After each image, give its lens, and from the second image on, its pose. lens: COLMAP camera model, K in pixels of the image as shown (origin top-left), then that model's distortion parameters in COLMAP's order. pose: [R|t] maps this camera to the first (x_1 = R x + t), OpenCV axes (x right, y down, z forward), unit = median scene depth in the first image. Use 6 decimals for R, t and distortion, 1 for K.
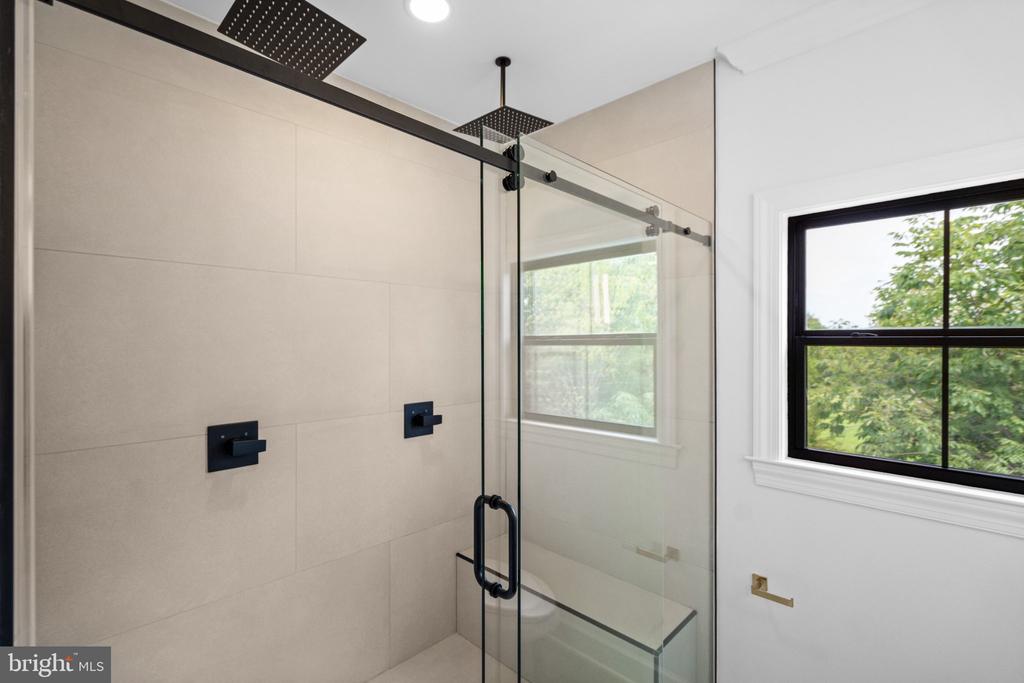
lens RADIAL K [[468.5, 0, 508.8], [0, 468.5, 339.0], [0, 0, 1]] dist [-0.000254, 0.002511]
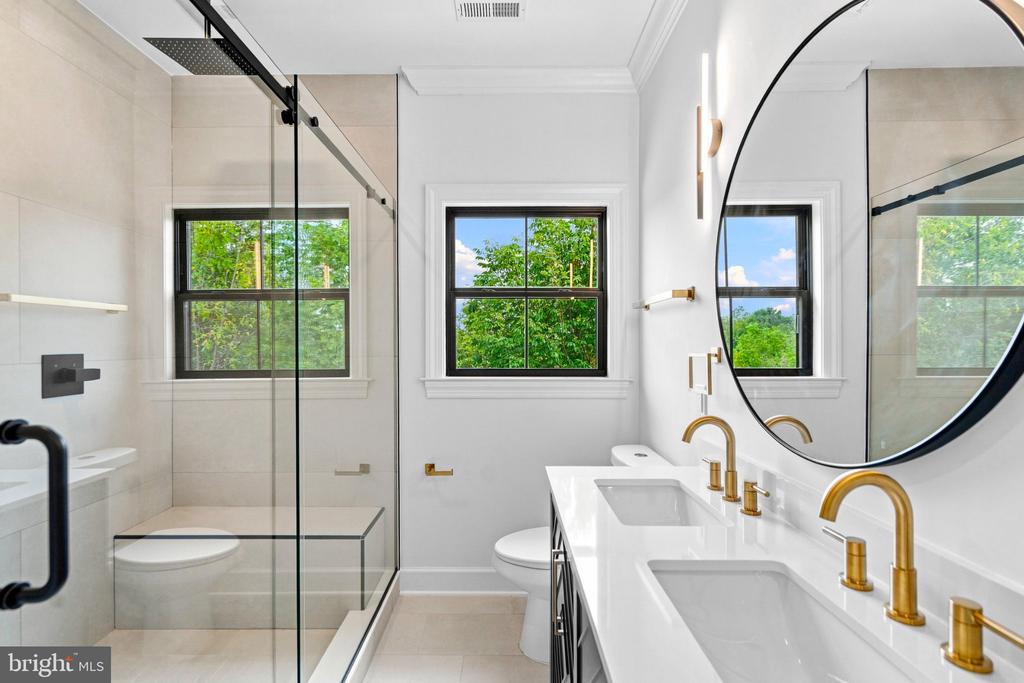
lens RADIAL K [[468.5, 0, 508.2], [0, 468.5, 341.6], [0, 0, 1]] dist [-0.000254, 0.002511]
pose [[0.715146, -0.006798, 0.698943, -0.250619], [0.003826, 0.999976, 0.005811, 0.134765], [-0.698965, -0.001482, 0.715154, -0.140856]]
